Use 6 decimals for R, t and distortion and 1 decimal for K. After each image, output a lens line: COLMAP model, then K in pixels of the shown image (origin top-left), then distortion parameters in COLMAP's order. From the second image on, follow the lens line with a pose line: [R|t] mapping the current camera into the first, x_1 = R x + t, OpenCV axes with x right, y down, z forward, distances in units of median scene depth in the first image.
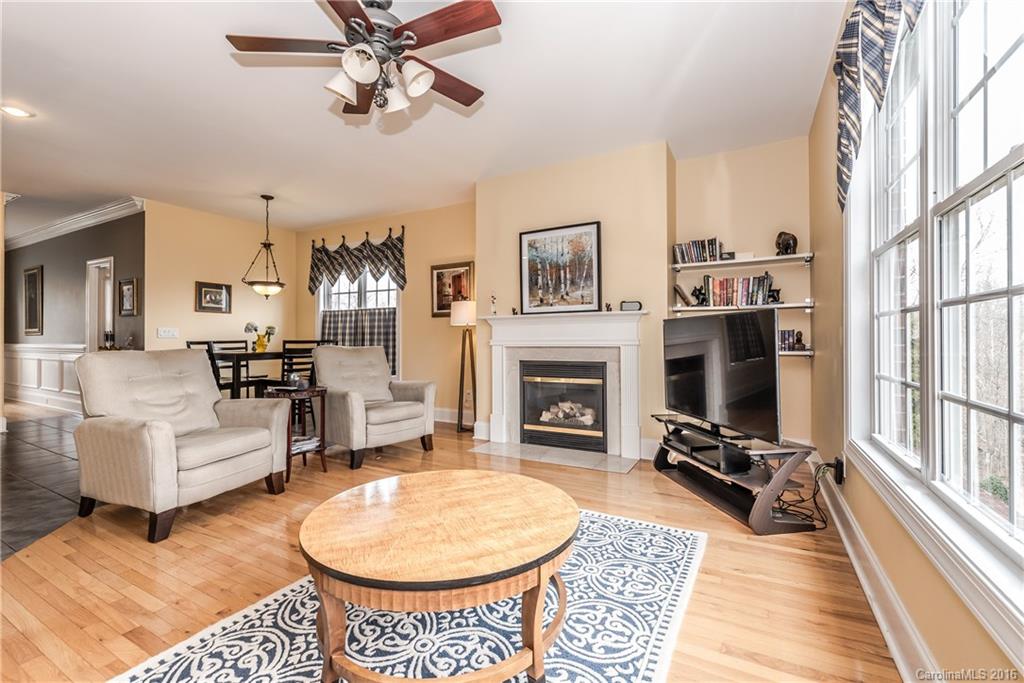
lens RADIAL K [[443.6, 0, 517.7], [0, 443.6, 336.9], [0, 0, 1]] dist [0.002974, -0.001685]
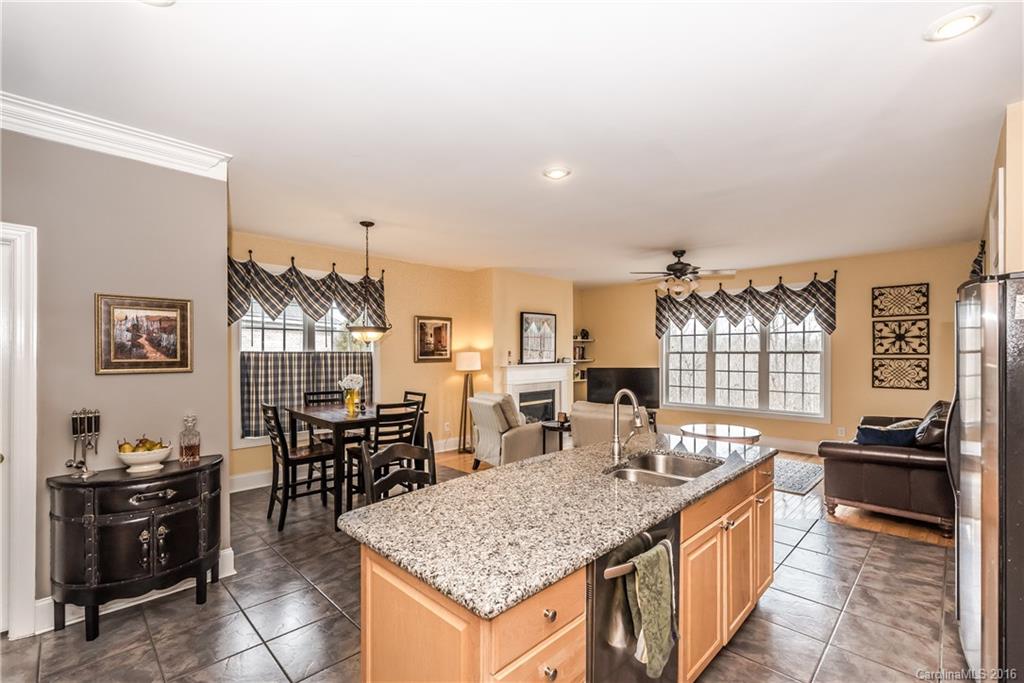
lens RADIAL K [[443.6, 0, 511.7], [0, 443.6, 358.6], [0, 0, 1]] dist [0.002974, -0.001685]
pose [[0.270159, -0.009370, 0.962770, -1.208846], [-0.001197, 0.999949, 0.010067, -0.067370], [-0.962815, -0.003873, 0.270134, 0.486597]]
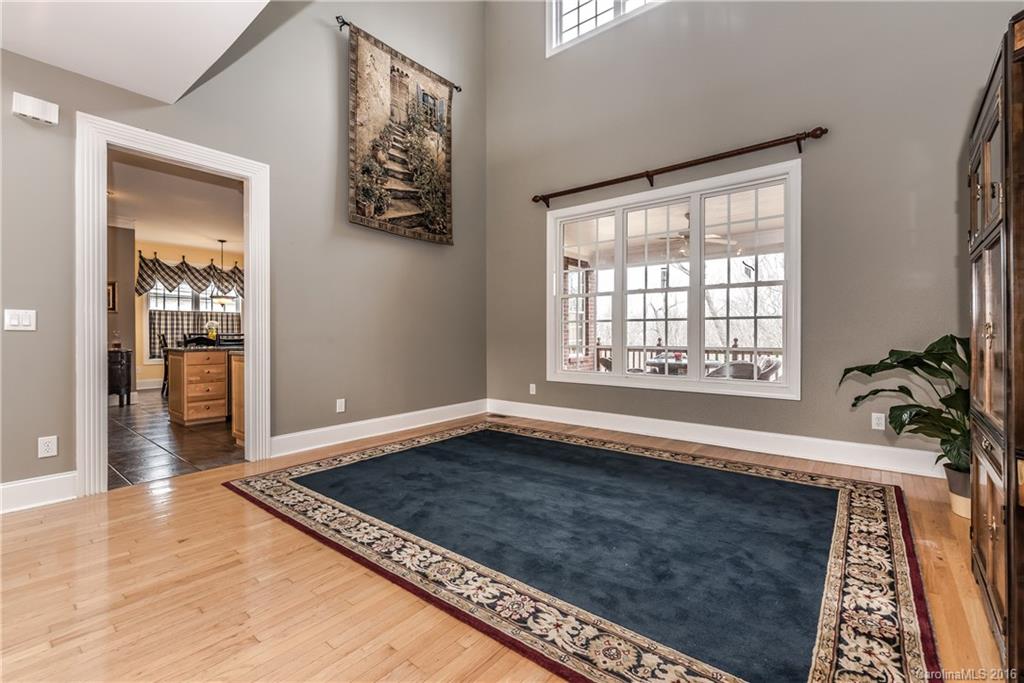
lens RADIAL K [[443.6, 0, 528.2], [0, 443.6, 336.8], [0, 0, 1]] dist [0.002974, -0.001685]
pose [[0.155963, -0.005488, 0.987748, -1.805348], [-0.002738, 0.999978, 0.005989, 0.006267], [-0.987759, -0.003639, 0.155945, -0.273566]]
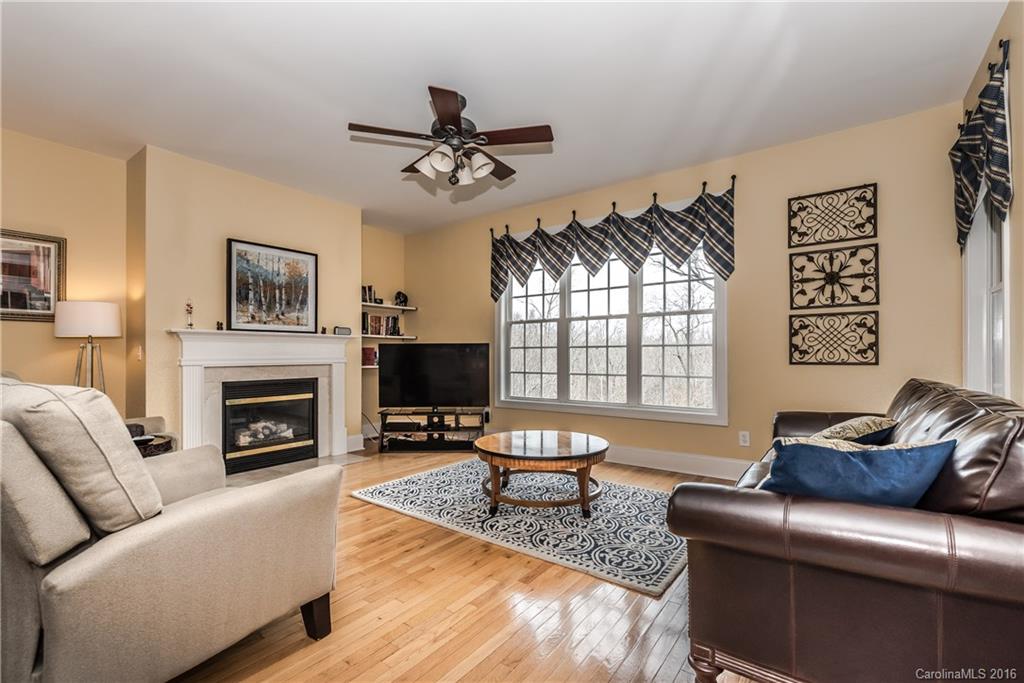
lens RADIAL K [[443.6, 0, 511.5], [0, 443.6, 355.6], [0, 0, 1]] dist [0.002974, -0.001685]
pose [[0.129154, 0.003564, 0.991618, -0.638936], [-0.001729, 0.999993, -0.003368, 0.002095], [-0.991623, -0.001279, 0.129159, 0.257515]]
